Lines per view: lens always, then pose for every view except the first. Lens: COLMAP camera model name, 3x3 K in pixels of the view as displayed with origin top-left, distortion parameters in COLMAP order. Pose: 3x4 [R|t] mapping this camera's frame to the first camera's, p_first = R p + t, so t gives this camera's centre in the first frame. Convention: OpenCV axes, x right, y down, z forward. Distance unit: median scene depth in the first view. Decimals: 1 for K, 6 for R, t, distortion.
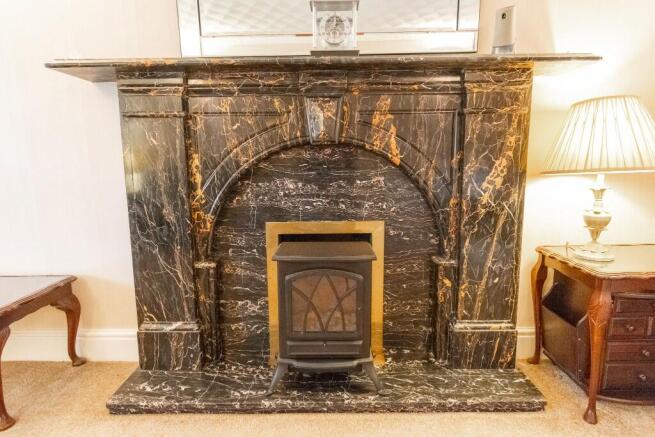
lens RADIAL K [[357.7, 0, 328.2], [0, 357.7, 218.4], [0, 0, 1]] dist [0.003953, -0.000211]
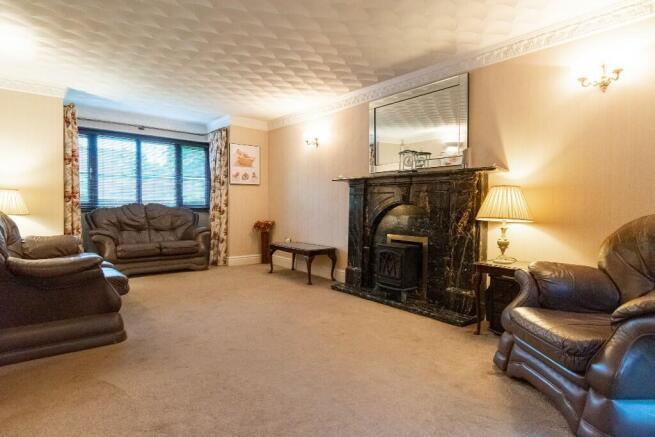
lens RADIAL K [[357.7, 0, 326.9], [0, 357.7, 216.1], [0, 0, 1]] dist [0.003953, -0.000211]
pose [[0.640488, 0.041467, -0.766848, 1.567617], [-0.143412, 0.987434, -0.066386, 0.121417], [0.754459, 0.152495, 0.638386, -1.008780]]
